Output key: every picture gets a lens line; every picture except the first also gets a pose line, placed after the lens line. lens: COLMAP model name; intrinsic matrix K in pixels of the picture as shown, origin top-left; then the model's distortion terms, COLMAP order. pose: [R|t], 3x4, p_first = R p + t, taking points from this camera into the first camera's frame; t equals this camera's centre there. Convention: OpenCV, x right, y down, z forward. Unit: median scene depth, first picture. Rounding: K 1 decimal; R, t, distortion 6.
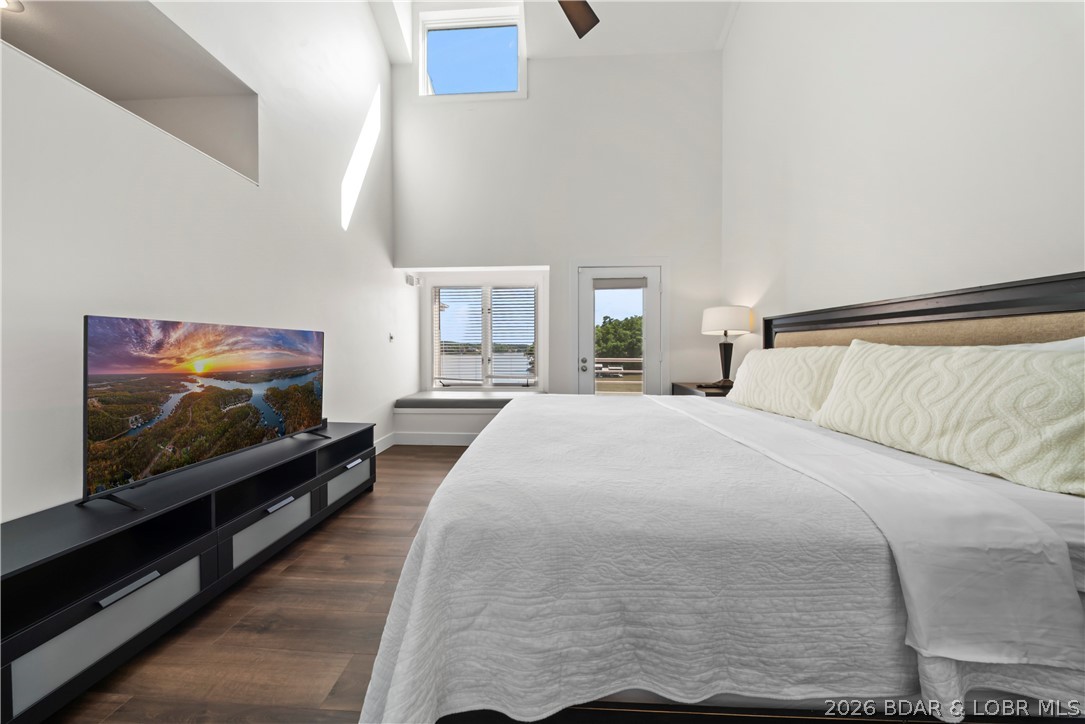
lens RADIAL K [[331.2, 0, 541.8], [0, 331.2, 377.4], [0, 0, 1]] dist [-0.000390, -0.000649]
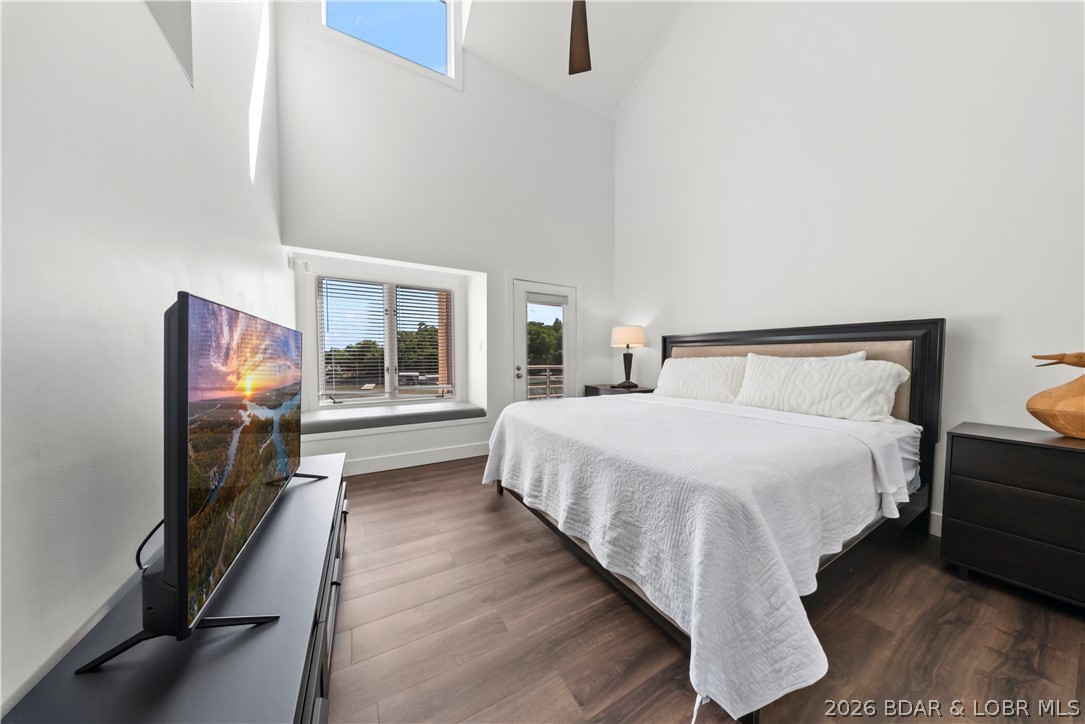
lens RADIAL K [[331.2, 0, 535.3], [0, 331.2, 386.4], [0, 0, 1]] dist [-0.000390, -0.000649]
pose [[0.828760, -0.045040, 0.557788, -0.682607], [0.042747, 0.998939, 0.017148, -0.015209], [-0.557969, 0.009632, 0.829806, 0.155868]]
